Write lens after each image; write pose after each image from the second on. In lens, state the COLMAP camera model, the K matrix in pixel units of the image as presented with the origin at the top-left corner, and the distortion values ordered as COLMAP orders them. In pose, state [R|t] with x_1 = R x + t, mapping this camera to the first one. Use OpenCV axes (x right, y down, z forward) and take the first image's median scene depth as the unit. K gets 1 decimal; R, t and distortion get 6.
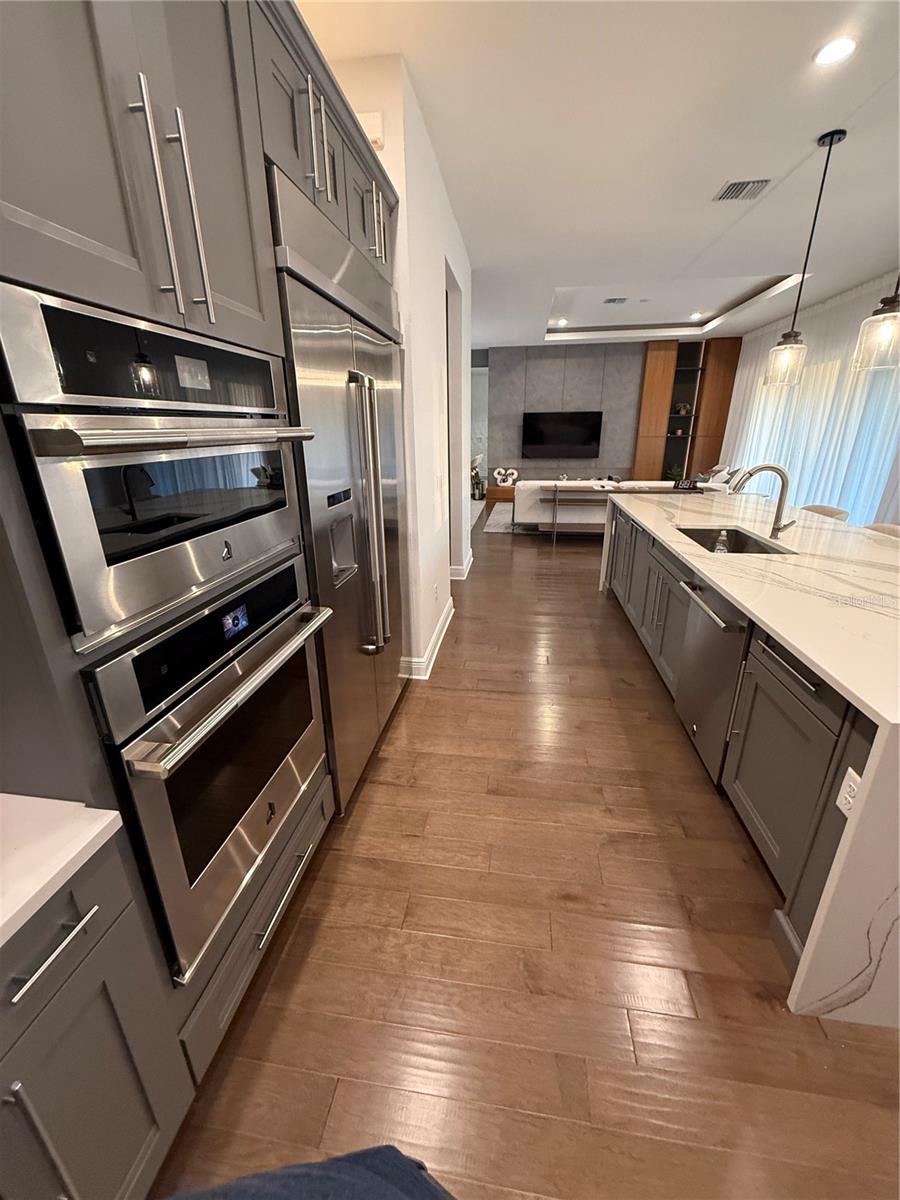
lens RADIAL K [[480.2, 0, 450.4], [0, 480.2, 596.5], [0, 0, 1]] dist [0.000960, 0.000112]
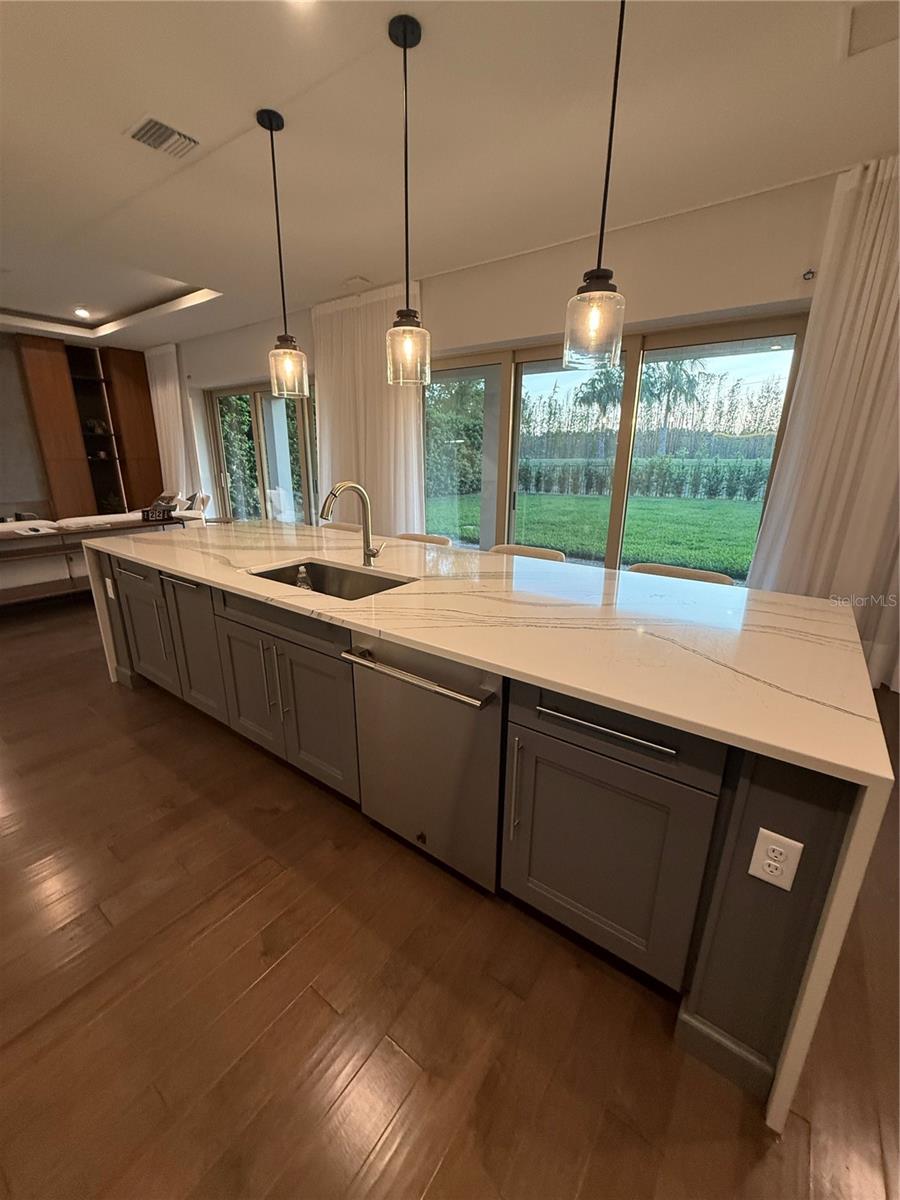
lens RADIAL K [[479.9, 0, 453.4], [0, 479.9, 597.7], [0, 0, 1]] dist [-0.001619, 0.000068]
pose [[0.465850, -0.238780, 0.852037, -0.011887], [0.279448, 0.953324, 0.114378, -0.119803], [-0.839579, 0.184817, 0.510833, 0.427129]]
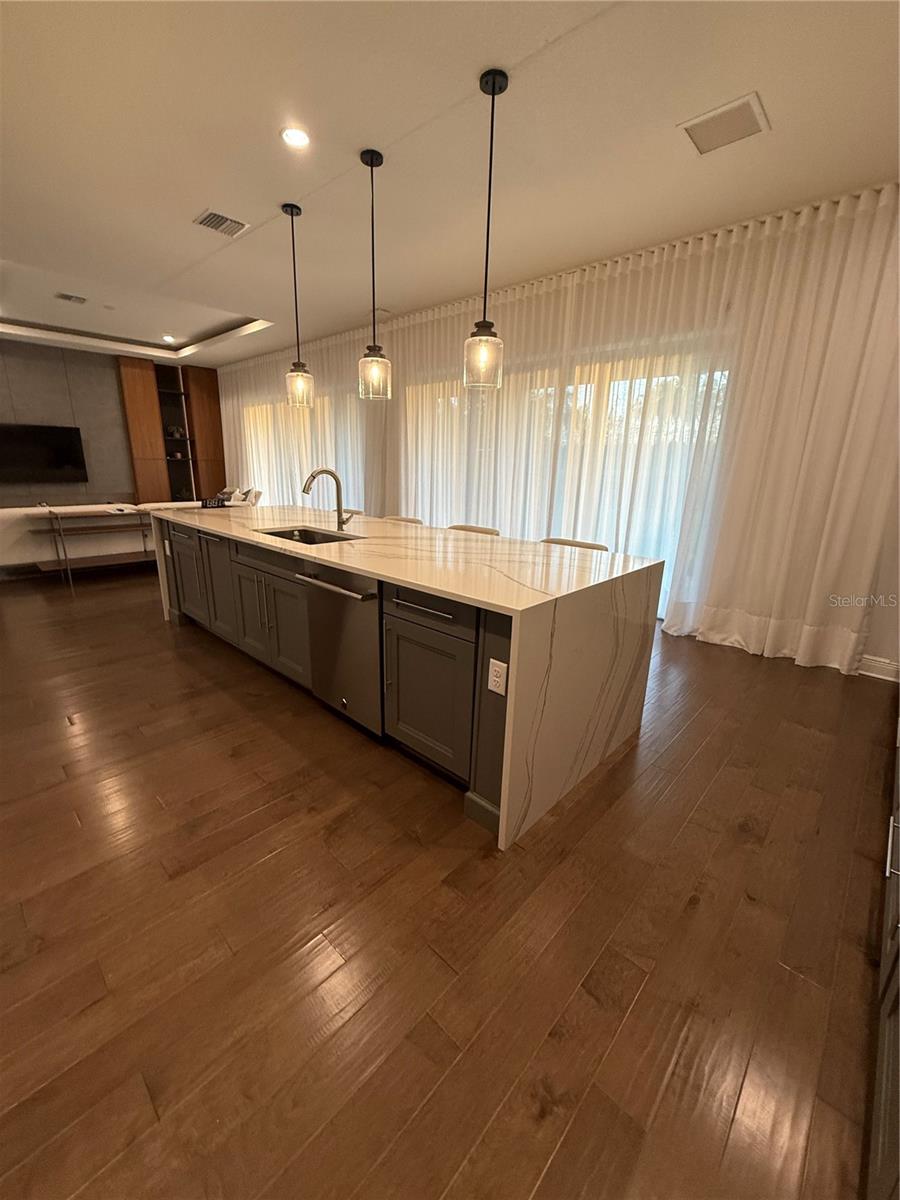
lens RADIAL K [[480.2, 0, 450.4], [0, 480.2, 596.5], [0, 0, 1]] dist [0.000960, 0.000112]
pose [[0.571718, -0.194491, 0.797064, -0.148106], [0.242066, 0.968236, 0.062630, 0.027491], [-0.783927, 0.157136, 0.600638, 0.096958]]
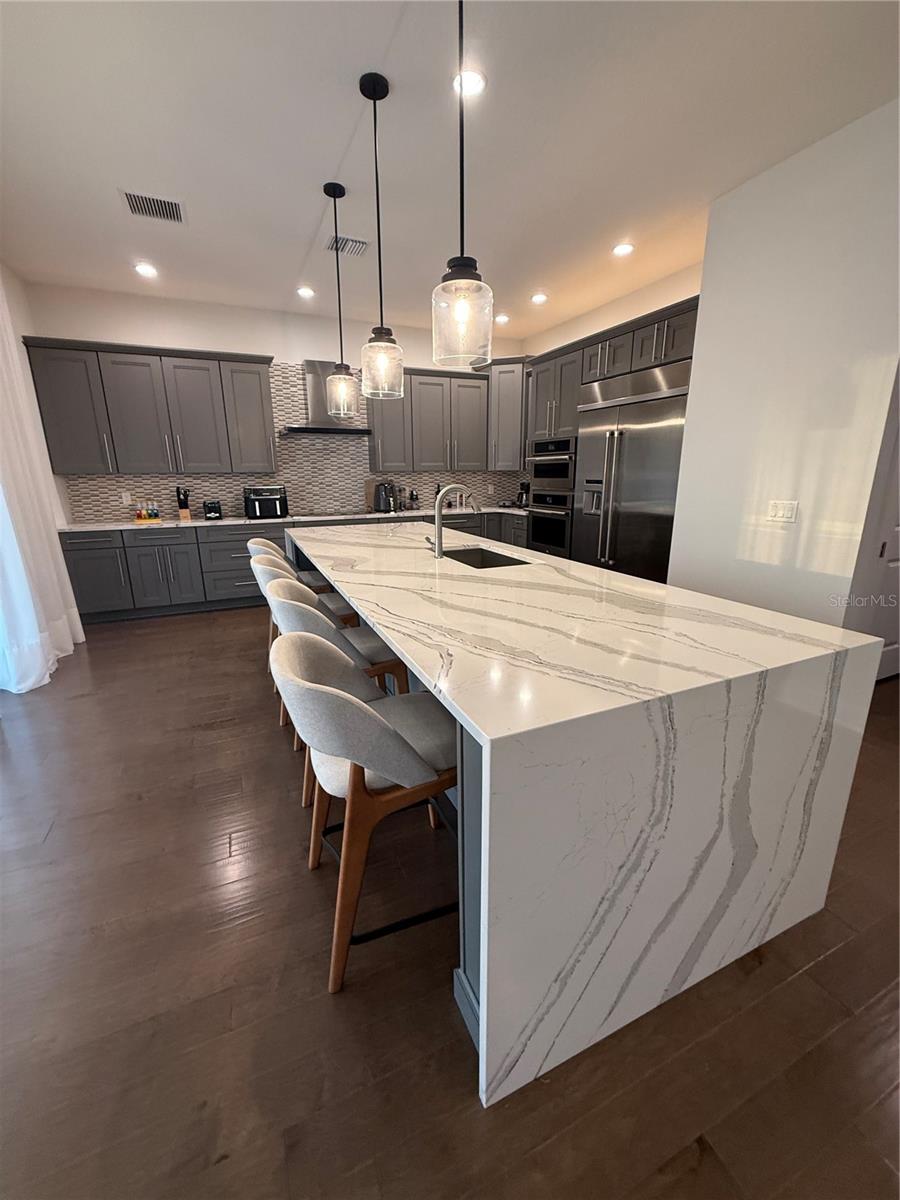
lens RADIAL K [[479.9, 0, 453.4], [0, 479.9, 597.7], [0, 0, 1]] dist [-0.001619, 0.000068]
pose [[-0.846252, 0.149732, -0.511309, 1.169177], [-0.162977, 0.840941, 0.516000, -0.574822], [0.507243, 0.519998, -0.687246, 1.752644]]
